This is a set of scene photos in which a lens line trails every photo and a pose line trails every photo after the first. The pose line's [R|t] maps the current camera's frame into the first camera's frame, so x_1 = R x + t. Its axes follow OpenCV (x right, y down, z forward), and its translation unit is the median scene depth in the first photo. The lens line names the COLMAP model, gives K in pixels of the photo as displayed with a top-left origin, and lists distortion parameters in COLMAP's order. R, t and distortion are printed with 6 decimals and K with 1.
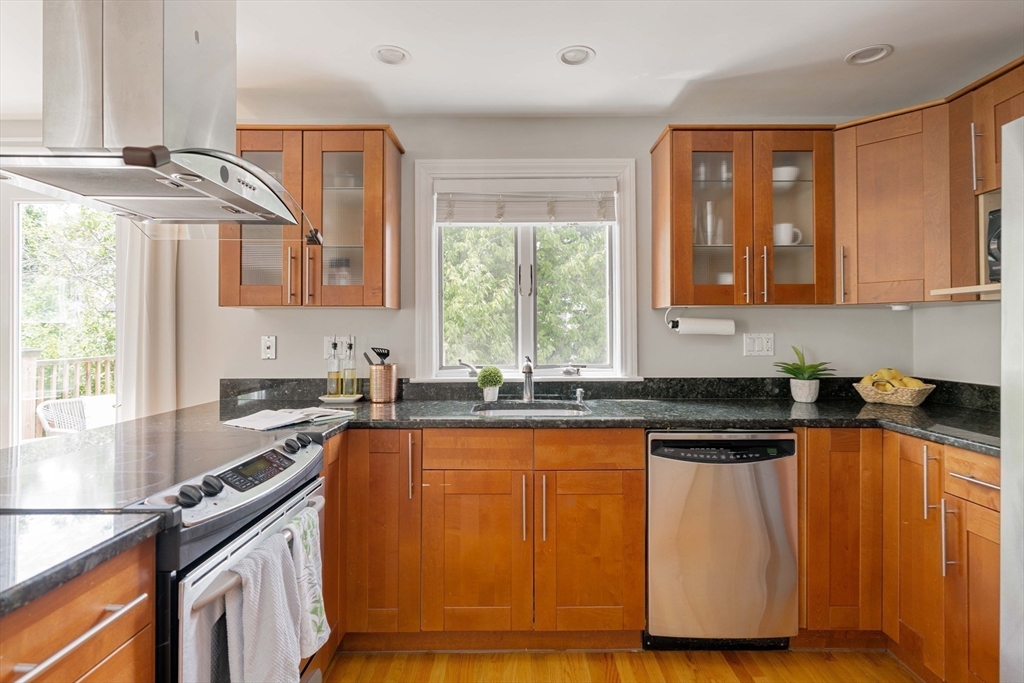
lens RADIAL K [[509.3, 0, 511.2], [0, 509.3, 328.6], [0, 0, 1]] dist [-0.020064, 0.002259]
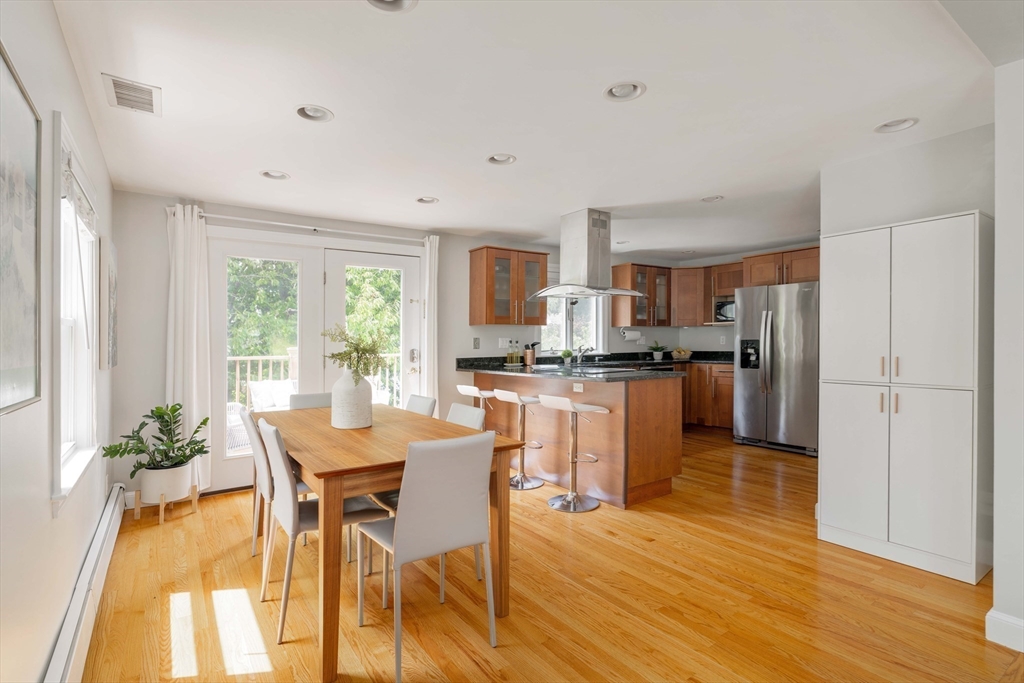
lens RADIAL K [[485.1, 0, 555.3], [0, 485.1, 336.8], [0, 0, 1]] dist [-0.003486, 0.001946]
pose [[0.804895, -0.001786, 0.593414, -1.498615], [0.003253, 0.999994, -0.001403, 0.014886], [-0.593408, 0.003060, 0.804896, -0.879746]]
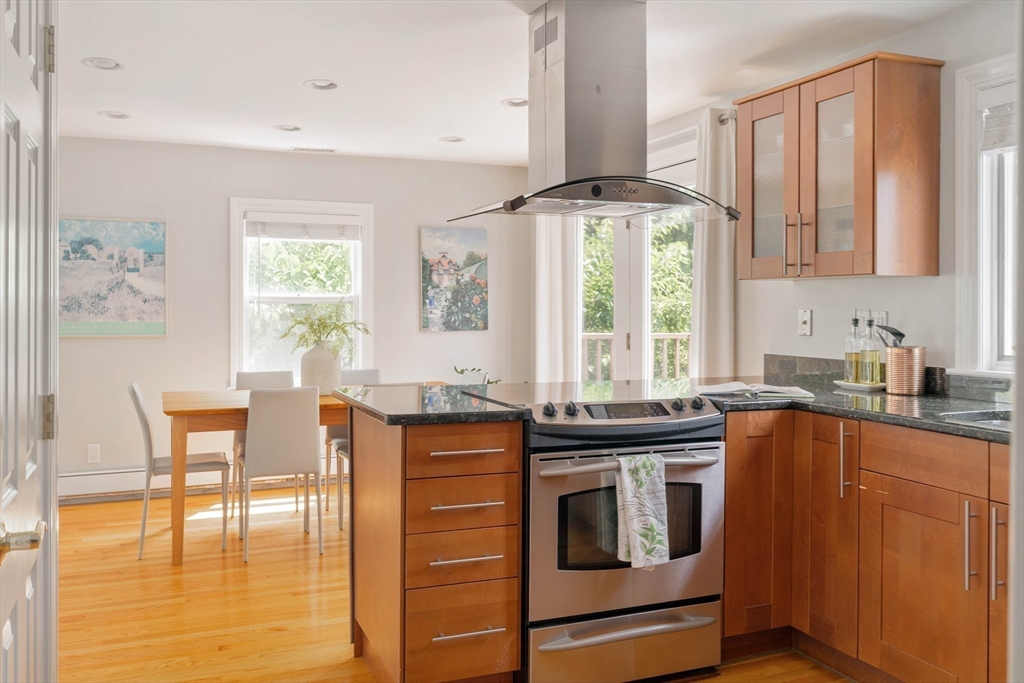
lens RADIAL K [[815.6, 0, 515.0], [0, 815.6, 316.4], [0, 0, 1]] dist [-0.042222, 0.009504]
pose [[0.381366, 0.012348, -0.924342, 0.684762], [0.007195, 0.999841, 0.016325, -0.001435], [0.924396, -0.012876, 0.381216, -0.031728]]
